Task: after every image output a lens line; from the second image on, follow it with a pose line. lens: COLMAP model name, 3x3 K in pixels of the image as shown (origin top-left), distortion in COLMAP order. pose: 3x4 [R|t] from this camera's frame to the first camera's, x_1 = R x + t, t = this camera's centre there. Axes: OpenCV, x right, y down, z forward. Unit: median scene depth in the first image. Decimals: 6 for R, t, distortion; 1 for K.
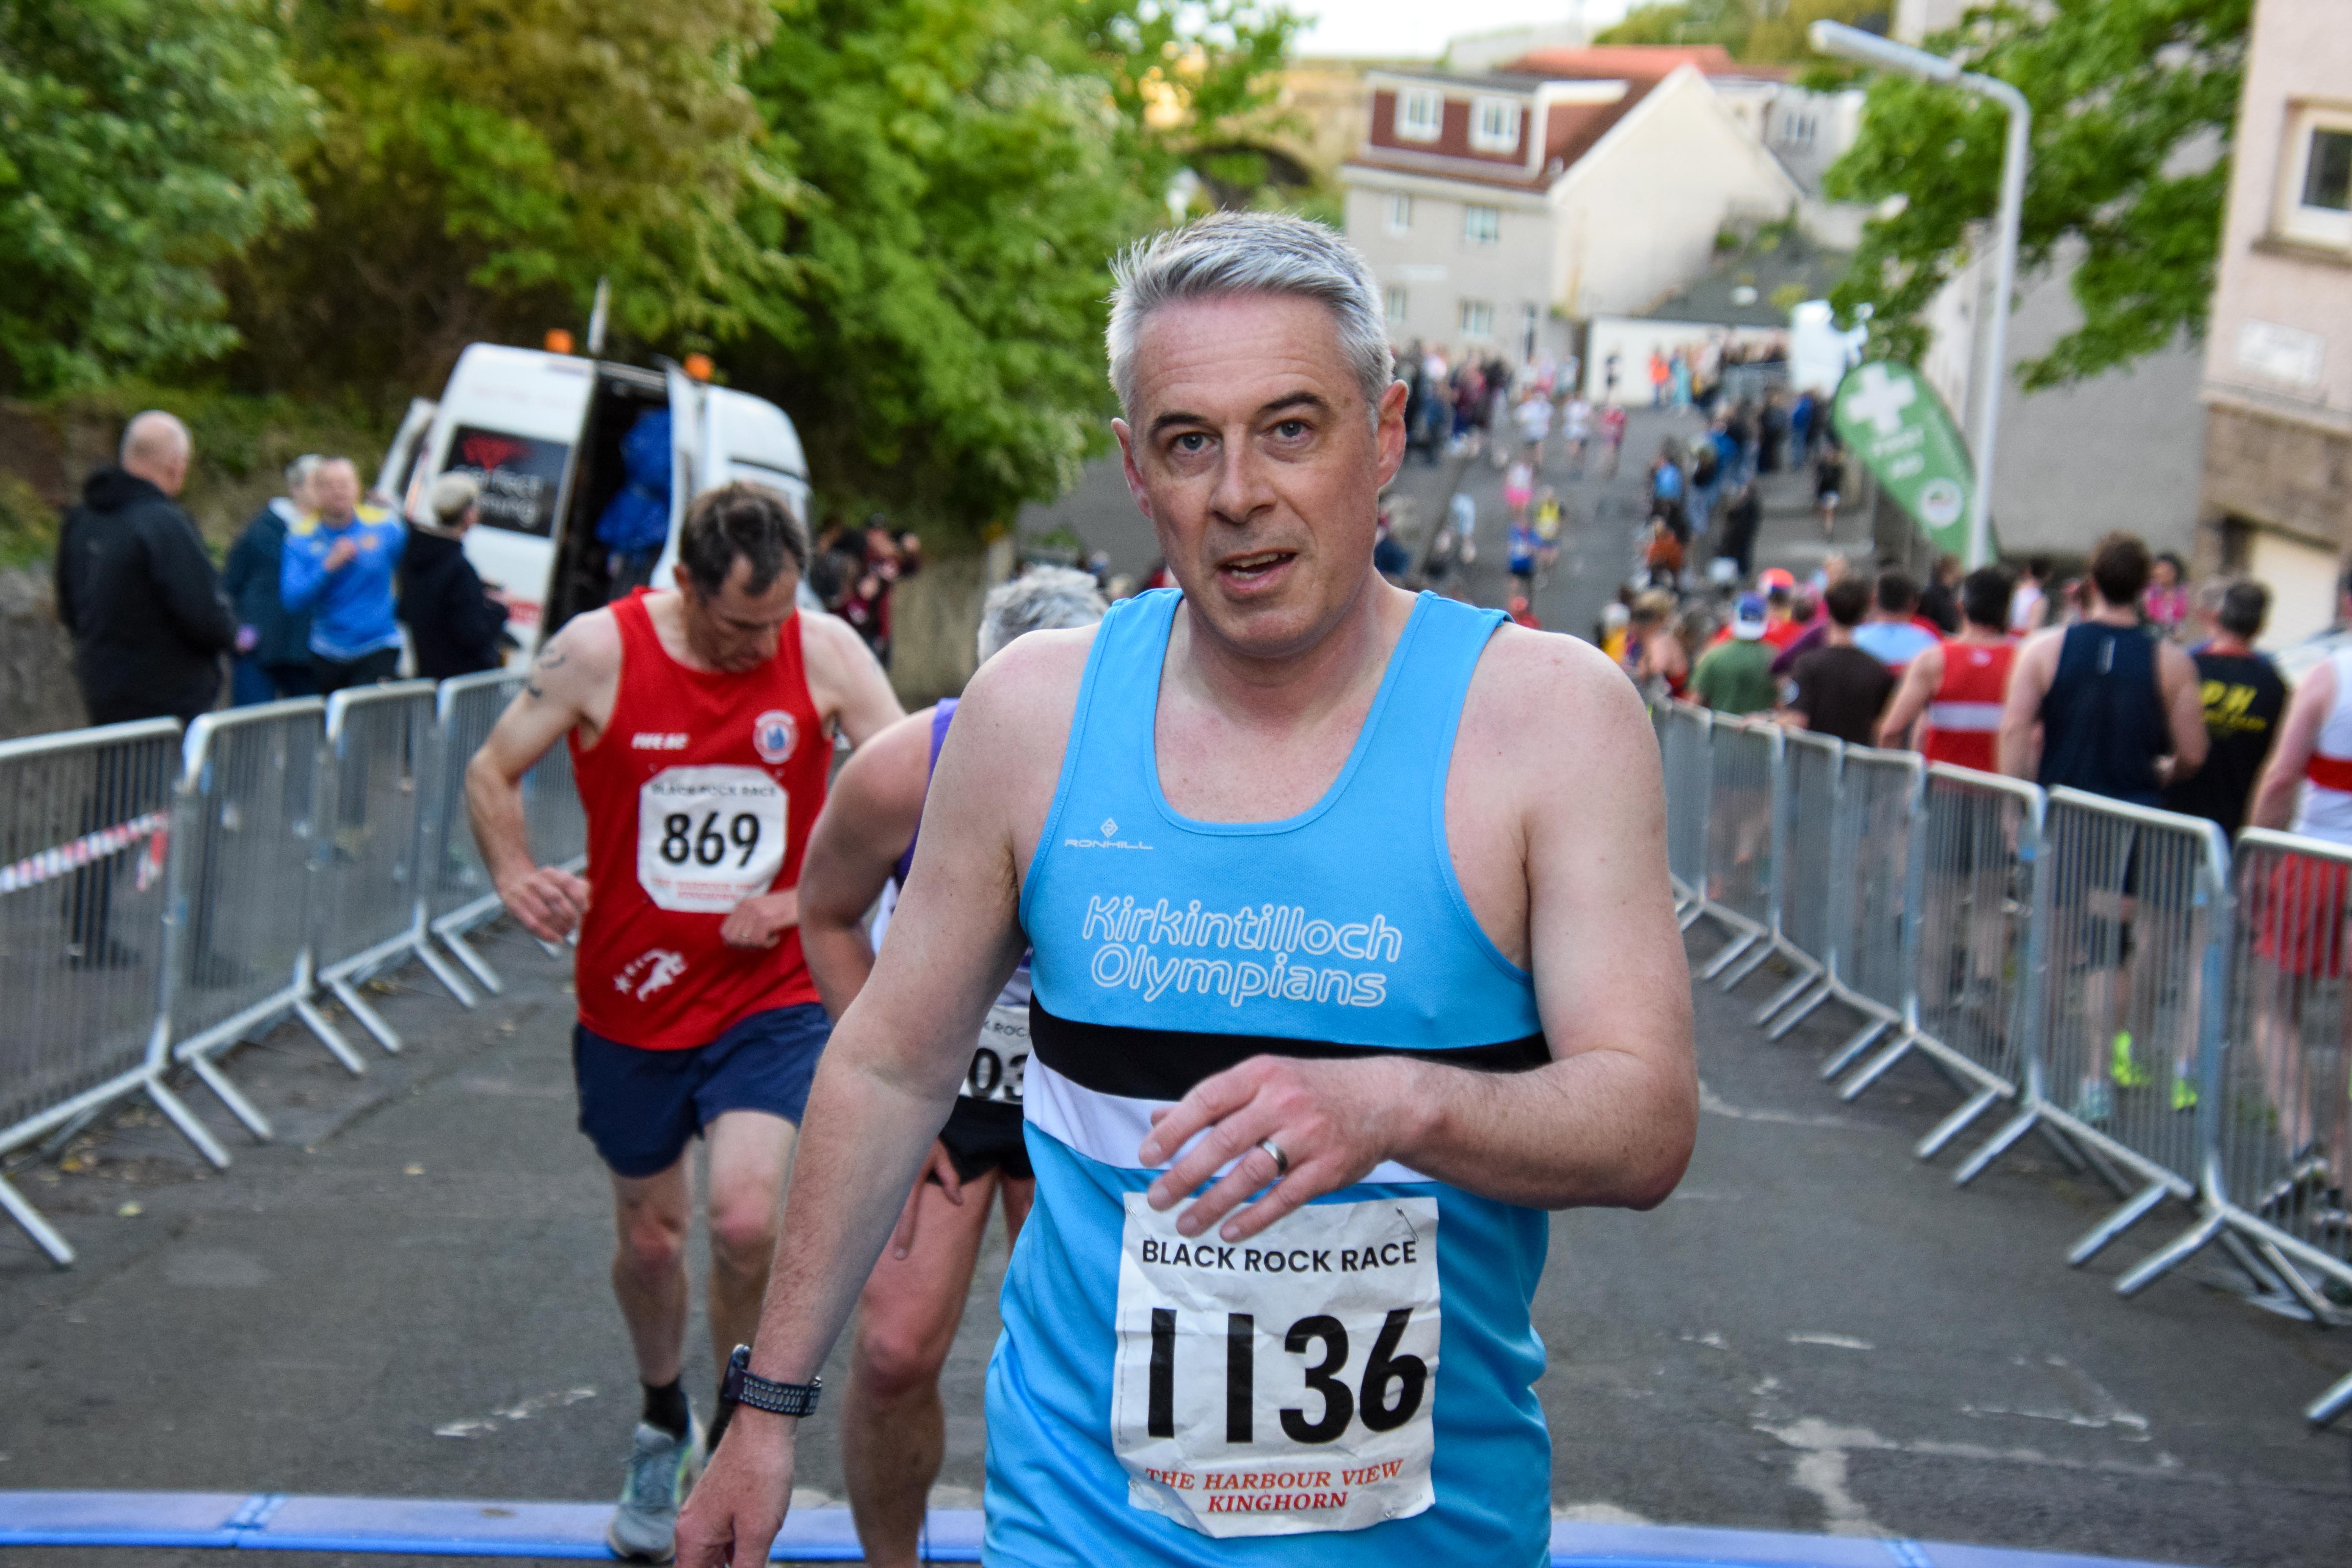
lens RADIAL K [[5088.5, 0, 1166.1], [0, 5088.5, 838.3], [0, 0, 1]] dist [0.463386, 0.413300]
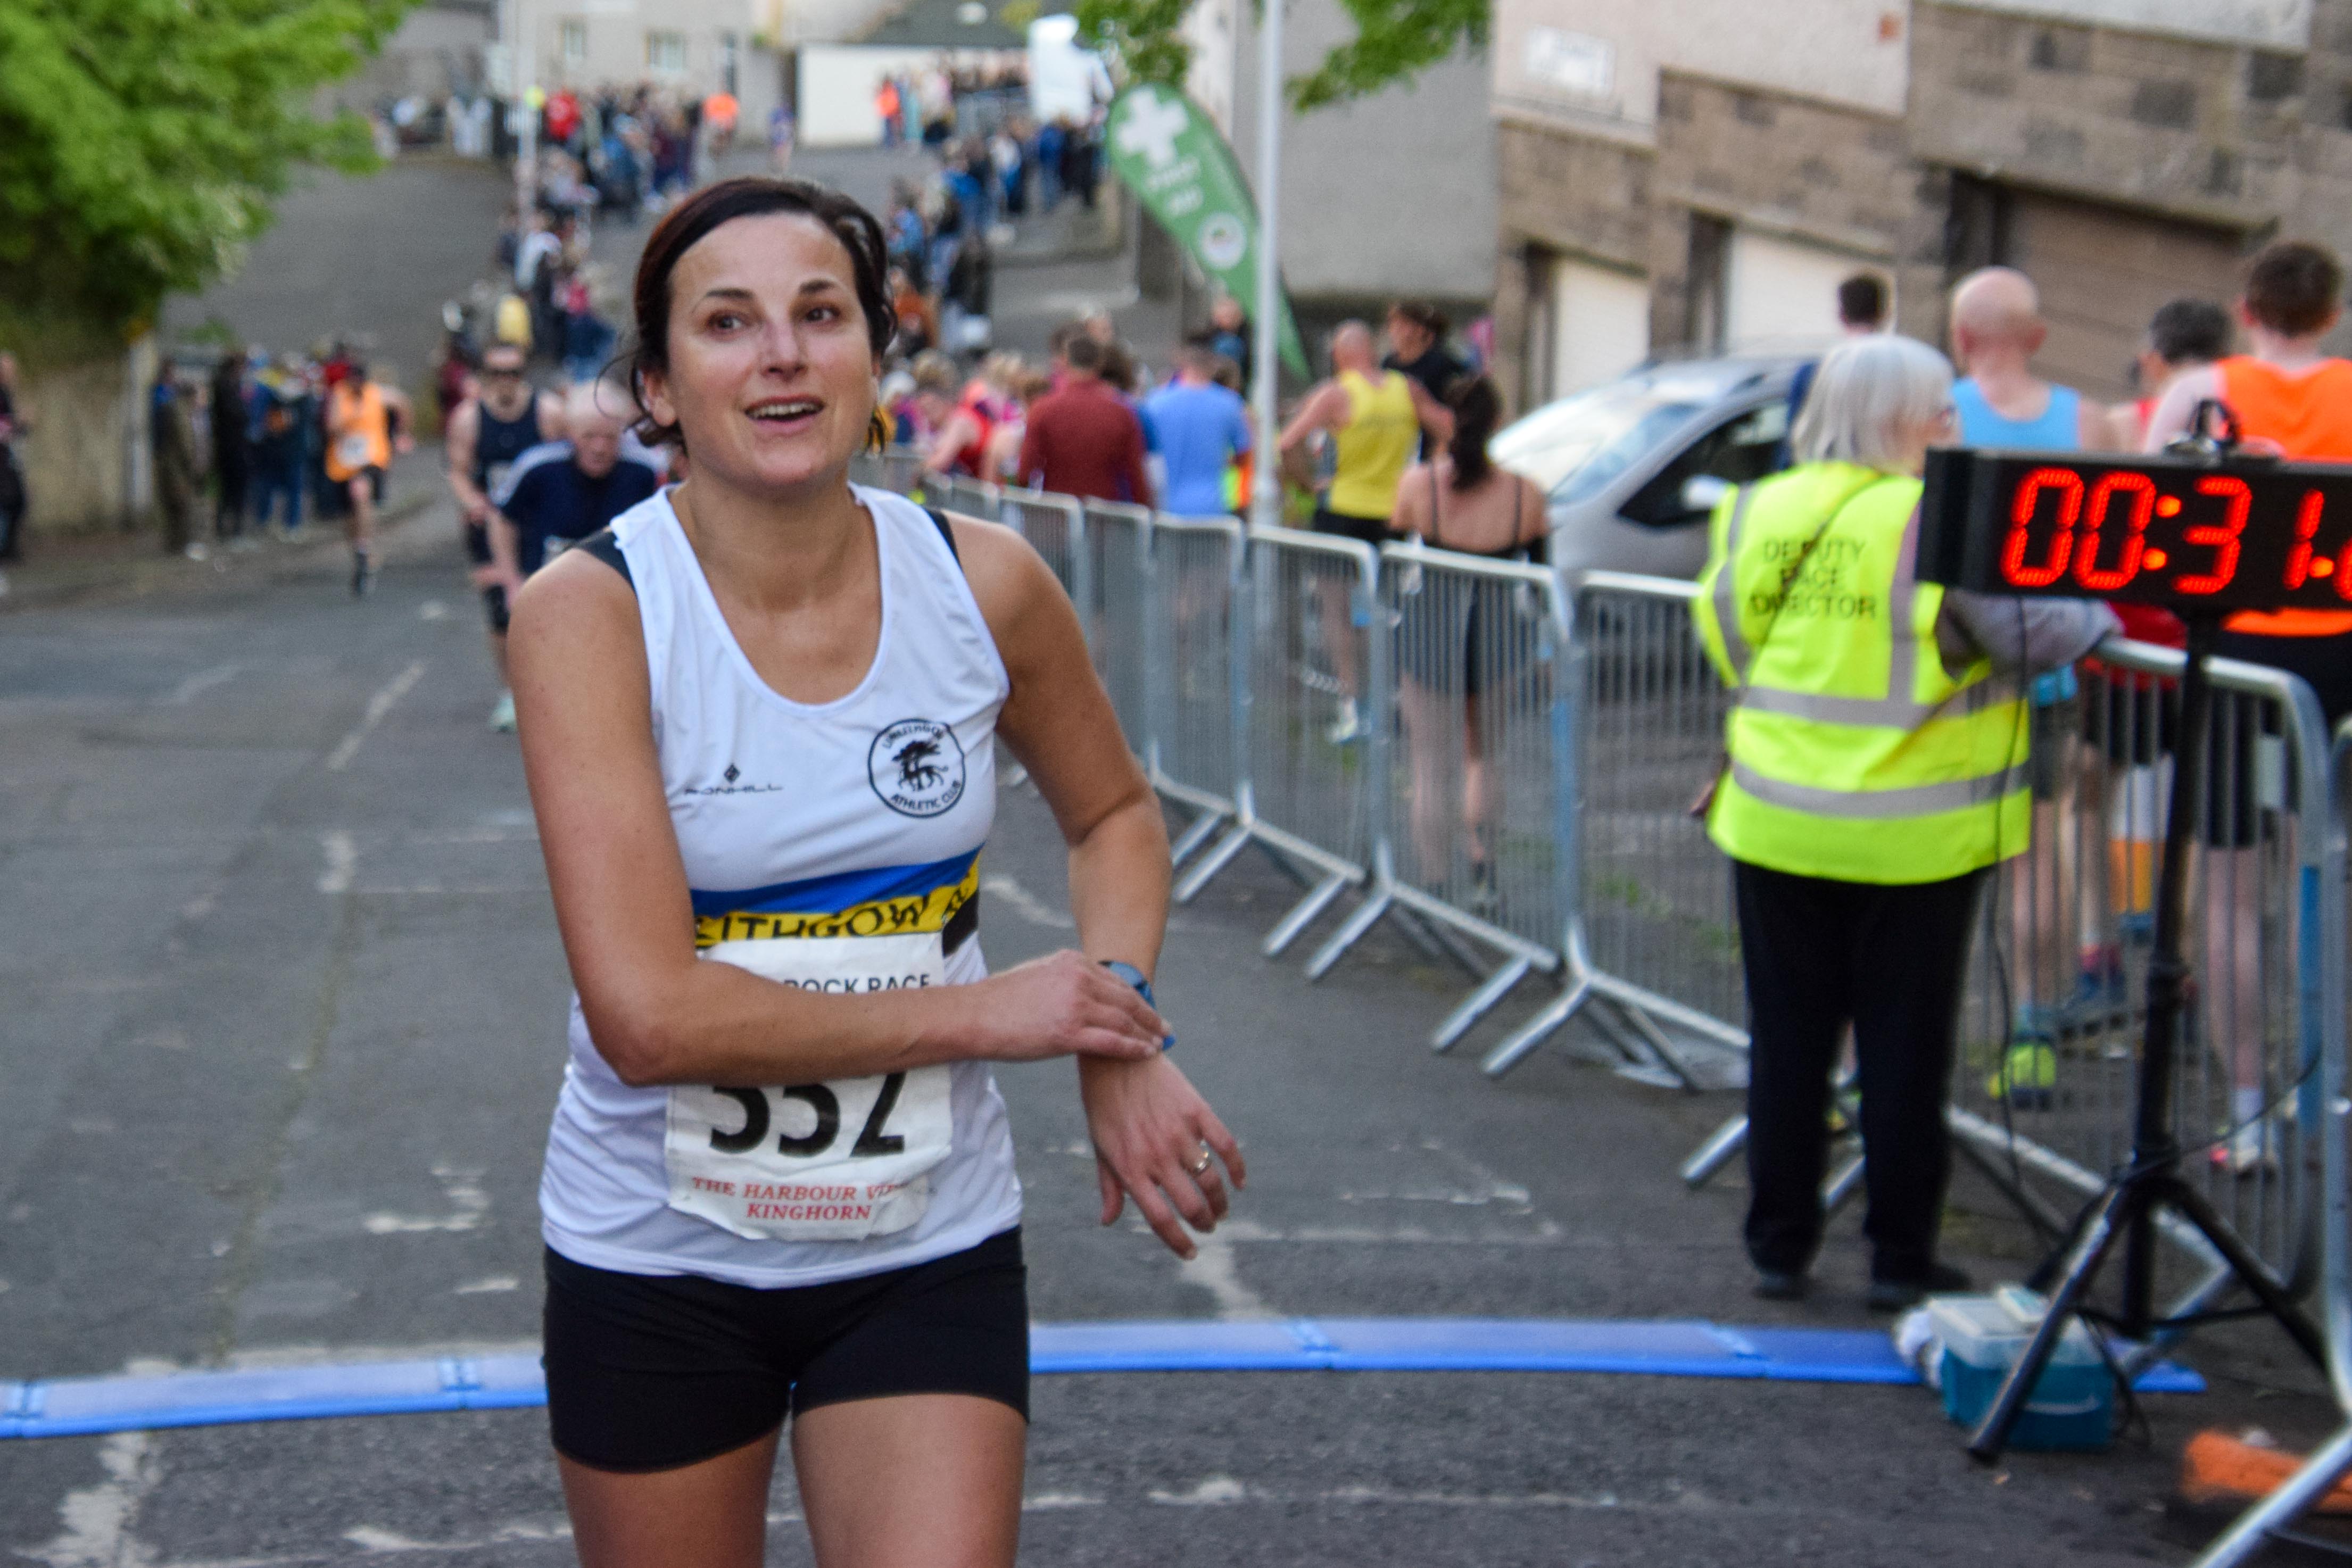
lens RADIAL K [[5121.3, 0, 1176.0], [0, 5121.3, 784.0], [0, 0, 1]] dist [-0.051578, -0.061902]
pose [[0.991370, -0.065279, 0.113688, 0.035395], [0.061151, 0.997349, 0.039429, -0.006877], [-0.115961, -0.032137, 0.992734, 0.119952]]
